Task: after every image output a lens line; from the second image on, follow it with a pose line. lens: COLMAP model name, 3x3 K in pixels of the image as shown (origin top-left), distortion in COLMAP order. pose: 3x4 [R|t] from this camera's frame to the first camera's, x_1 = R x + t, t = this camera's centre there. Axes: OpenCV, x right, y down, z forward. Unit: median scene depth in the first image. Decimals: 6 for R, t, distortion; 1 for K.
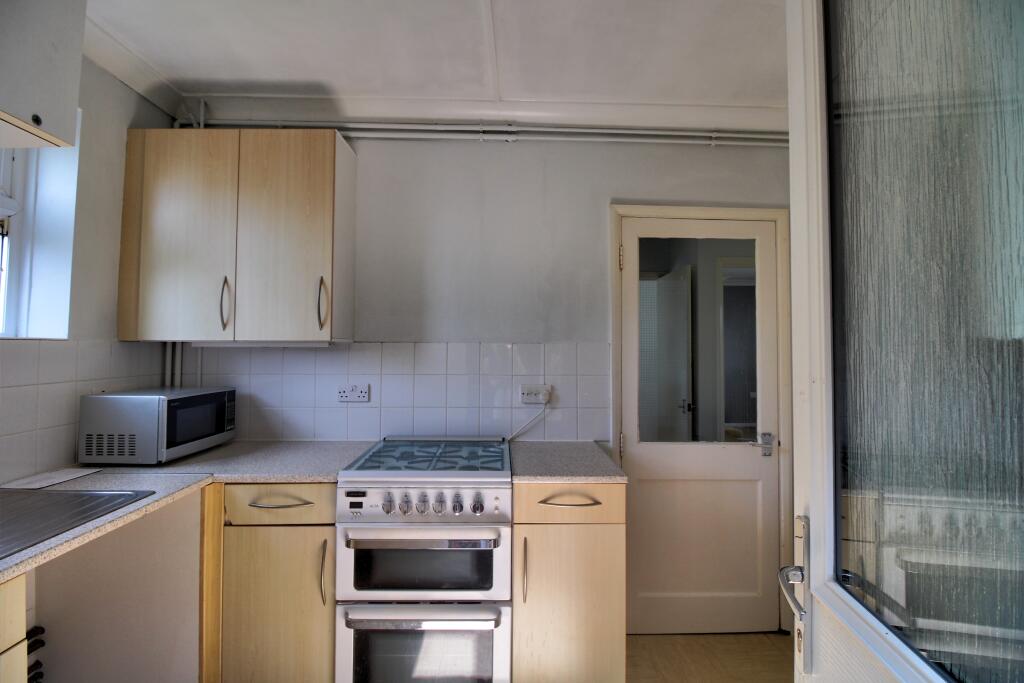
lens RADIAL K [[480.6, 0, 512.3], [0, 480.6, 324.2], [0, 0, 1]] dist [-0.003602, -0.010778]
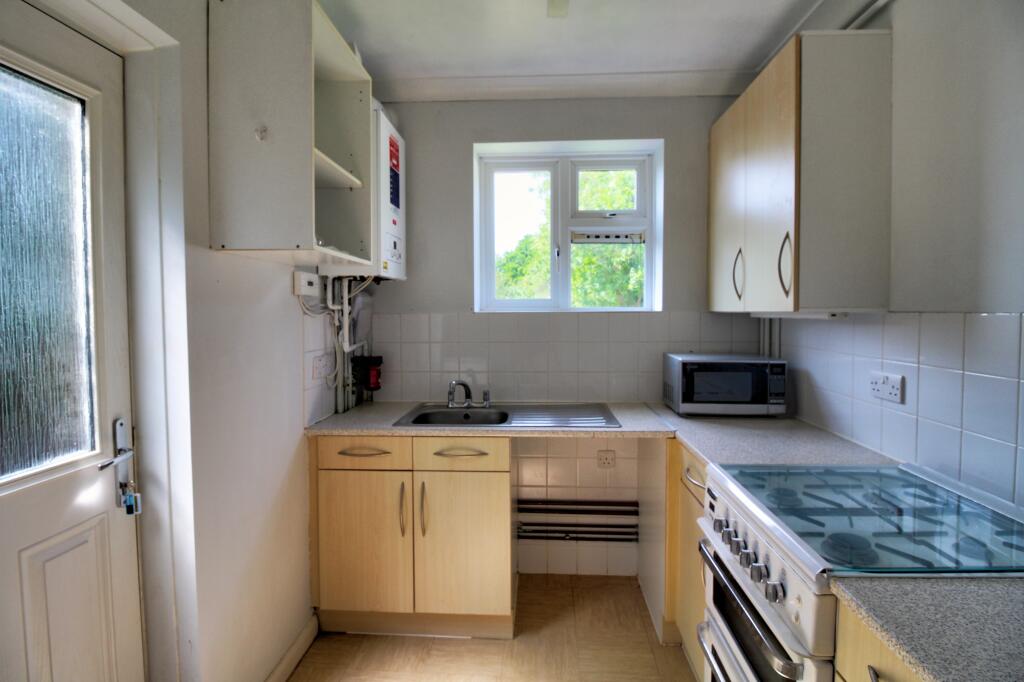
lens RADIAL K [[480.6, 0, 512.2], [0, 480.6, 328.8], [0, 0, 1]] dist [-0.003602, -0.010778]
pose [[-0.080239, 0.034441, -0.996180, 0.499046], [0.047499, 0.998400, 0.030691, 0.018513], [0.995643, -0.044855, -0.081747, 0.680844]]
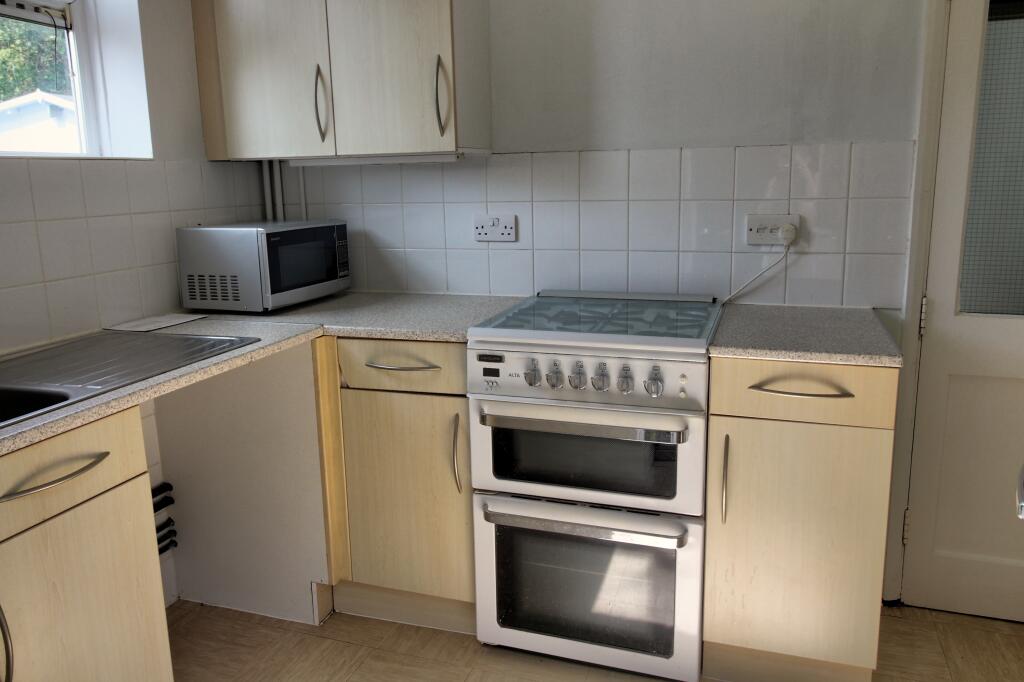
lens RADIAL K [[781.3, 0, 502.0], [0, 781.3, 324.0], [0, 0, 1]] dist [0.011105, -0.004797]
pose [[0.936881, 0.042229, -0.347088, 0.100841], [0.041222, 0.972416, 0.229581, 0.023223], [0.347209, -0.229398, 0.909298, -0.076859]]
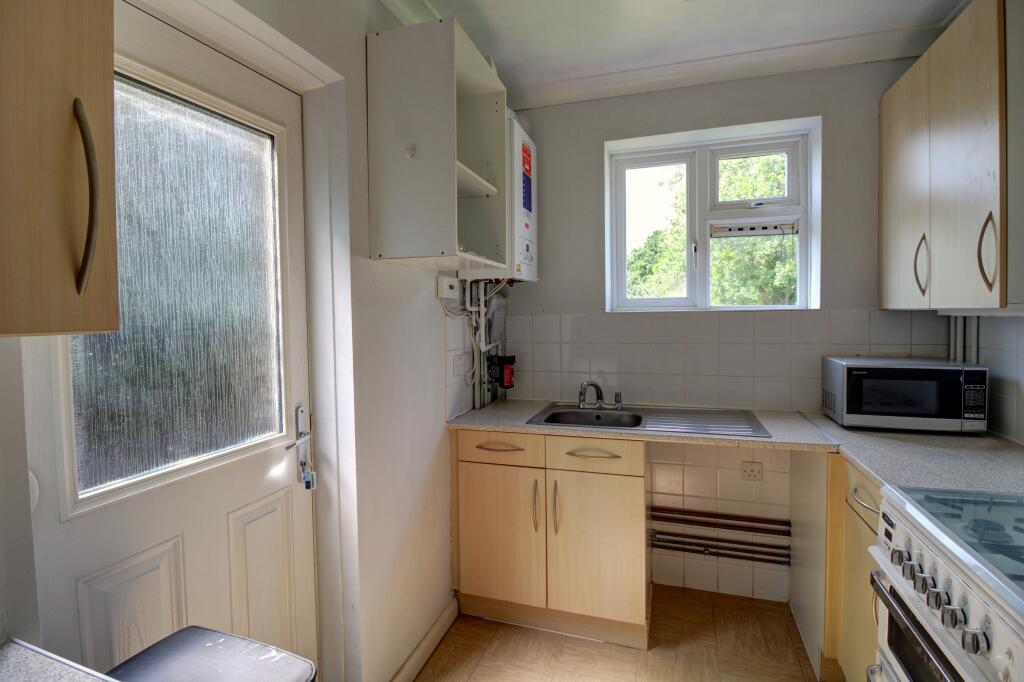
lens RADIAL K [[480.6, 0, 512.4], [0, 480.6, 329.1], [0, 0, 1]] dist [-0.003602, -0.010778]
pose [[-0.332975, 0.034472, -0.942305, 0.503411], [0.054421, 0.998368, 0.017293, 0.017445], [0.941364, -0.045523, -0.334308, 0.665980]]
